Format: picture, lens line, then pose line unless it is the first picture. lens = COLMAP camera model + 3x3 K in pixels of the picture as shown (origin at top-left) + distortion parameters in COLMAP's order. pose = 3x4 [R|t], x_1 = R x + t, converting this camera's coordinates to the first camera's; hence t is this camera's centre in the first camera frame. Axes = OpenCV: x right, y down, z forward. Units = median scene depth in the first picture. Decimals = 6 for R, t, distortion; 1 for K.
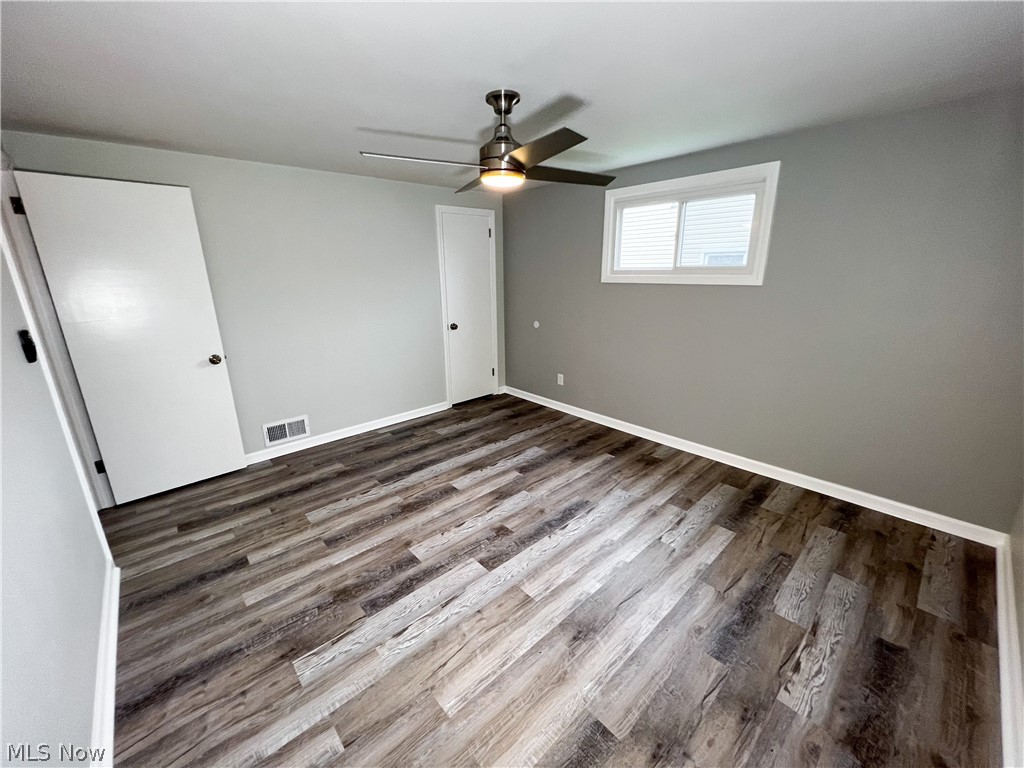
lens RADIAL K [[413.6, 0, 507.0], [0, 413.6, 382.3], [0, 0, 1]] dist [0.000772, 0.000208]
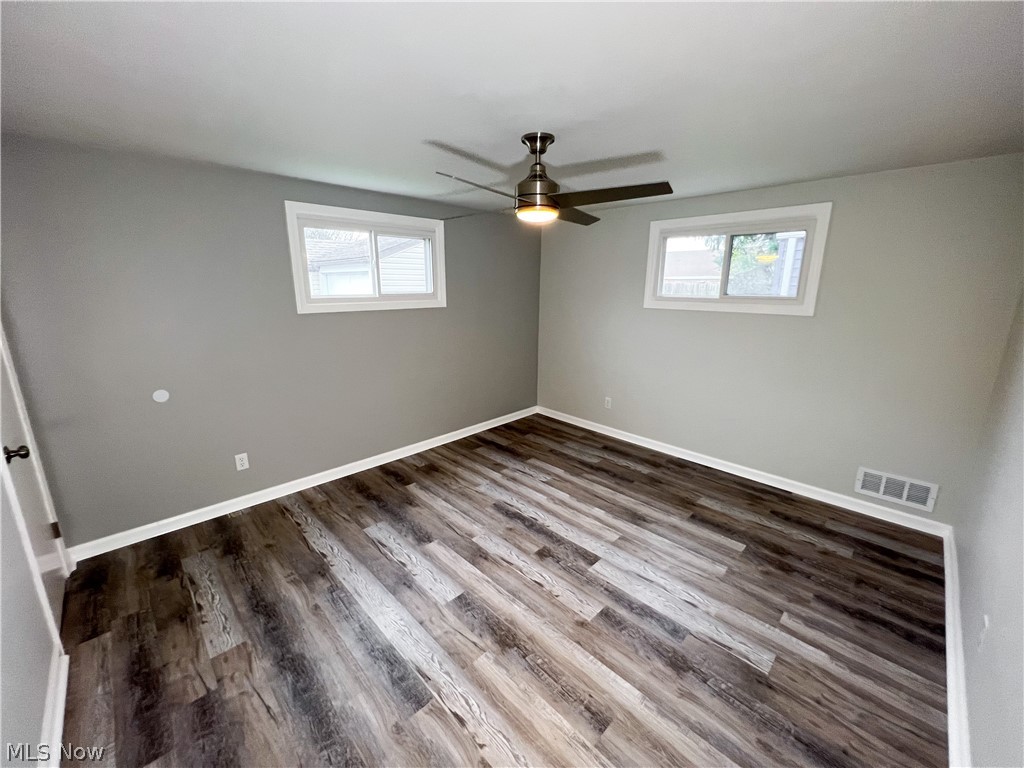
lens RADIAL K [[413.6, 0, 507.0], [0, 413.6, 382.3], [0, 0, 1]] dist [0.000772, 0.000208]
pose [[-0.052446, -0.220357, 0.974008, -0.927289], [0.266006, 0.937029, 0.226314, -0.297454], [-0.962544, 0.270961, 0.009473, 0.984304]]
